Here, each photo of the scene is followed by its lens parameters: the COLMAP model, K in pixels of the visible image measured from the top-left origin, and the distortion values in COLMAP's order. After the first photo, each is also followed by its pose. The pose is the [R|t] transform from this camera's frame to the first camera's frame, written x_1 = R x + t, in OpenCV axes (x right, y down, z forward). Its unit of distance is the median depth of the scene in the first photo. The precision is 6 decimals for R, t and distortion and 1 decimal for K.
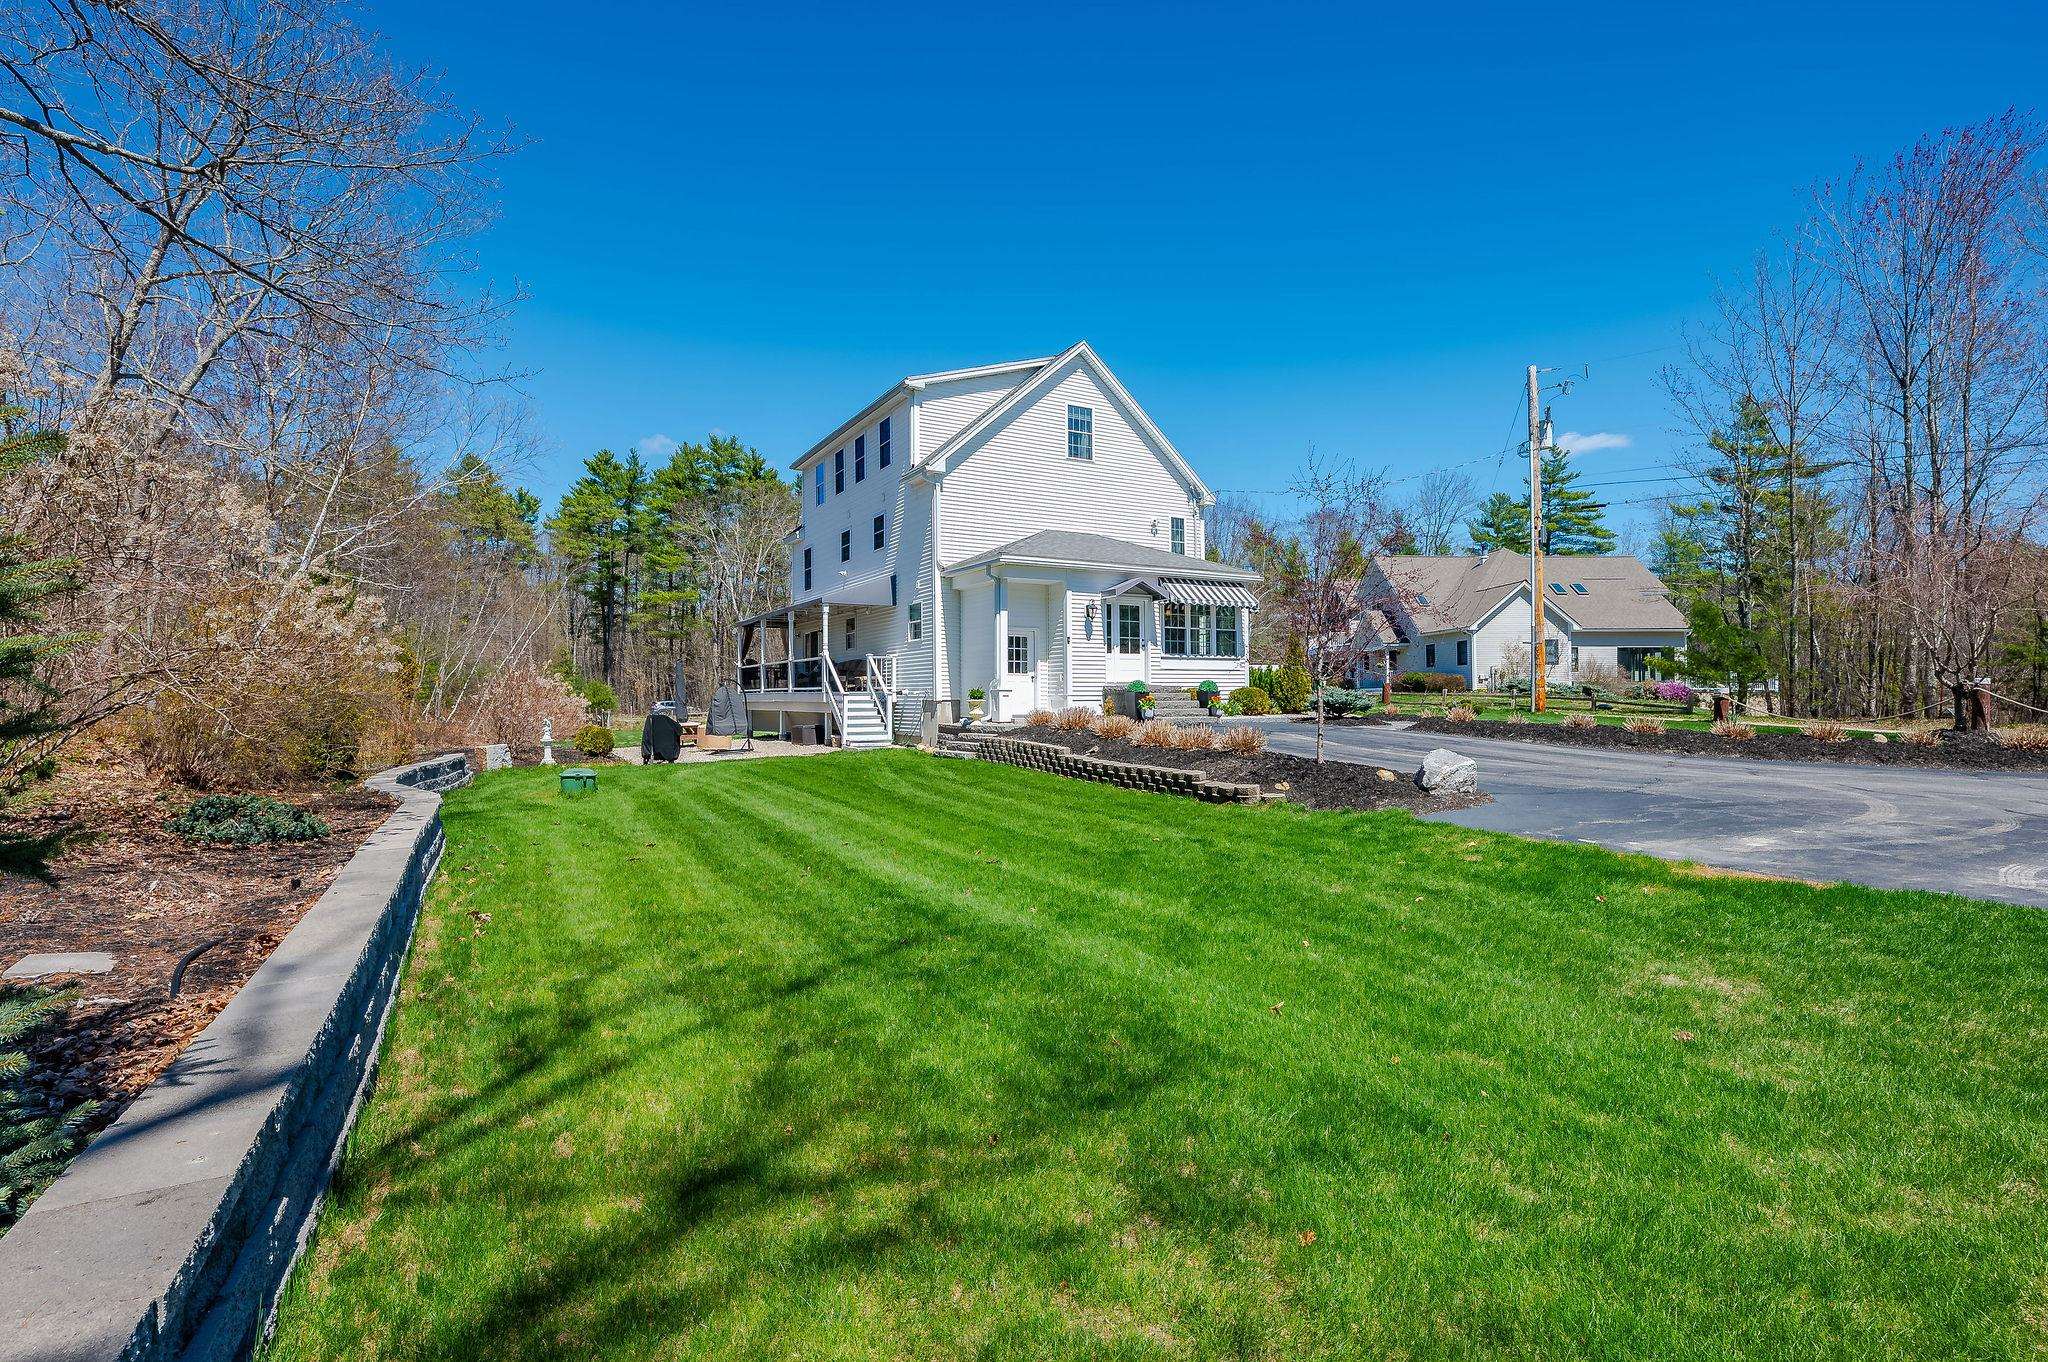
lens RADIAL K [[954.4, 0, 1030.1], [0, 954.4, 691.6], [0, 0, 1]] dist [-0.000763, -0.000194]
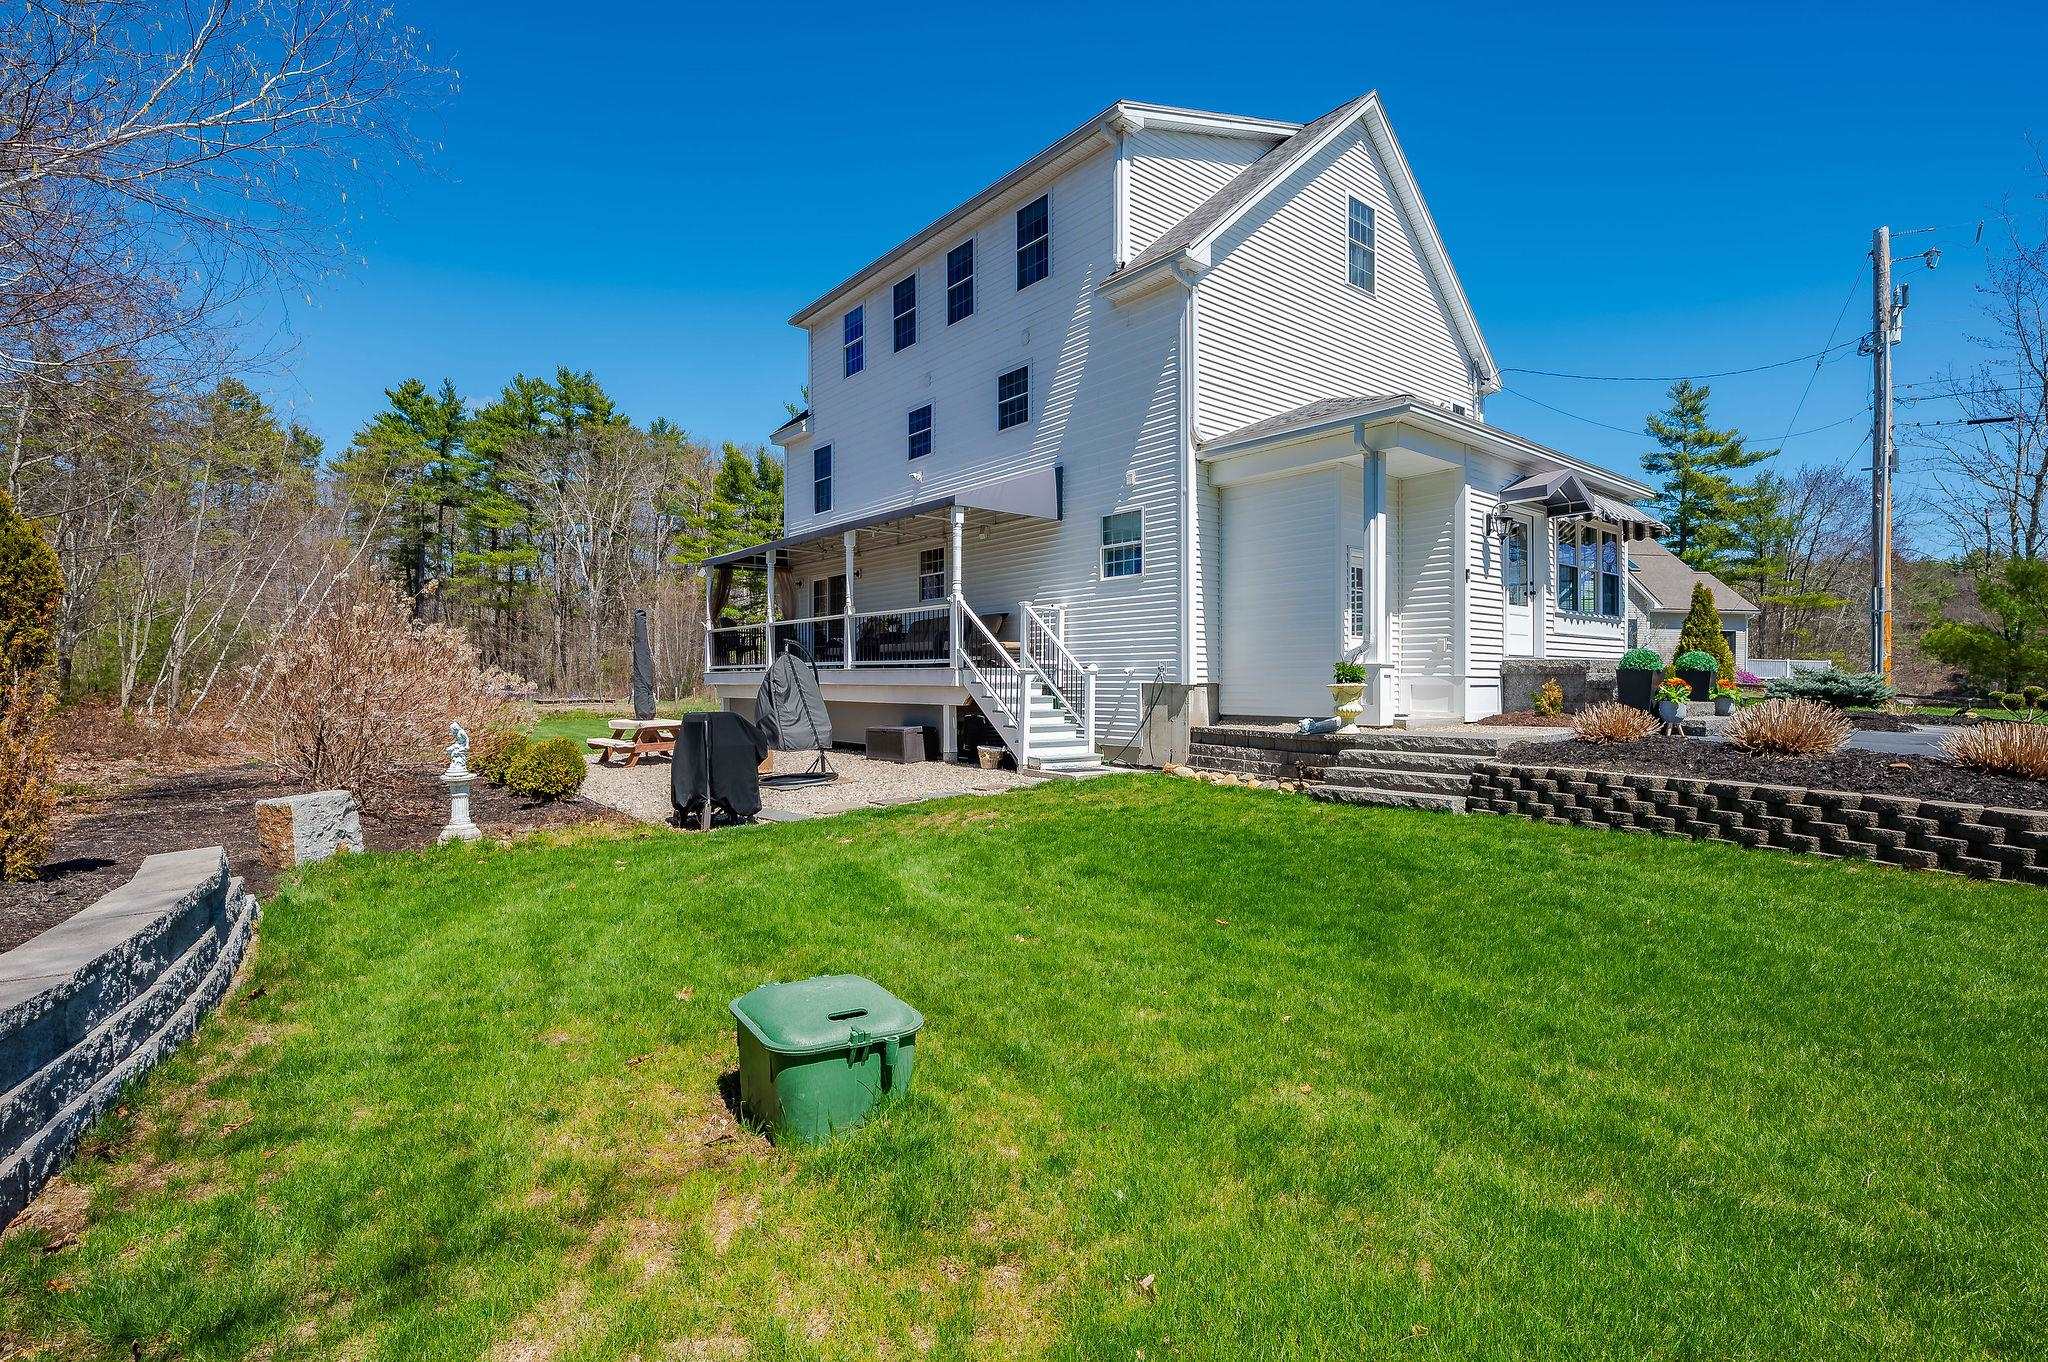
lens RADIAL K [[954.4, 0, 1017.9], [0, 954.4, 681.6], [0, 0, 1]] dist [-0.000763, -0.000194]
pose [[0.986882, 0.007916, 0.161246, -0.260539], [-0.008374, 0.999963, 0.002162, 0.006754], [-0.161223, -0.003484, 0.986912, 0.437421]]
